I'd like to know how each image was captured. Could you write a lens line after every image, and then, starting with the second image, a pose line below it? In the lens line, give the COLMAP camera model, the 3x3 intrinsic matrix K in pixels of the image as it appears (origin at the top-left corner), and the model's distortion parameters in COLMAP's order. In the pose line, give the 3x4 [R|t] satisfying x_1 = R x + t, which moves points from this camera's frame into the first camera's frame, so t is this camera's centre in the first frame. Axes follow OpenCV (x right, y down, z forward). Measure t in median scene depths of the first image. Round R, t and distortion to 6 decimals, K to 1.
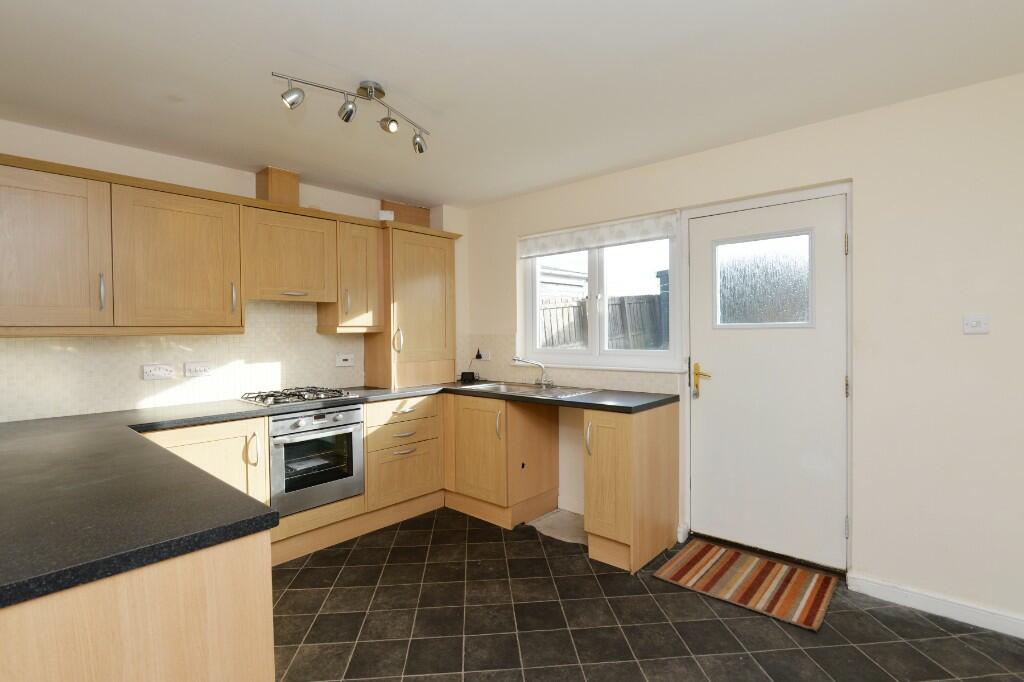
lens RADIAL K [[489.0, 0, 514.9], [0, 489.0, 337.5], [0, 0, 1]] dist [-0.015312, -0.000602]
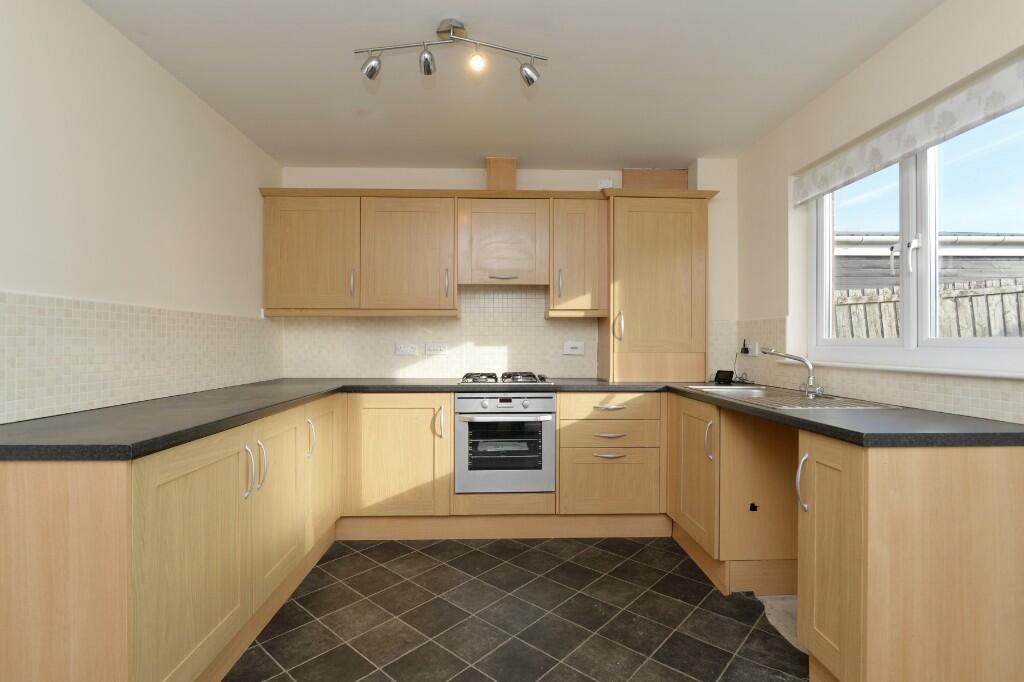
lens RADIAL K [[489.0, 0, 513.6], [0, 489.0, 338.3], [0, 0, 1]] dist [-0.015312, -0.000602]
pose [[0.687908, 0.006833, -0.725766, 0.278889], [-0.019482, 0.999769, -0.009053, 0.042602], [0.725537, 0.020367, 0.687882, 0.300982]]
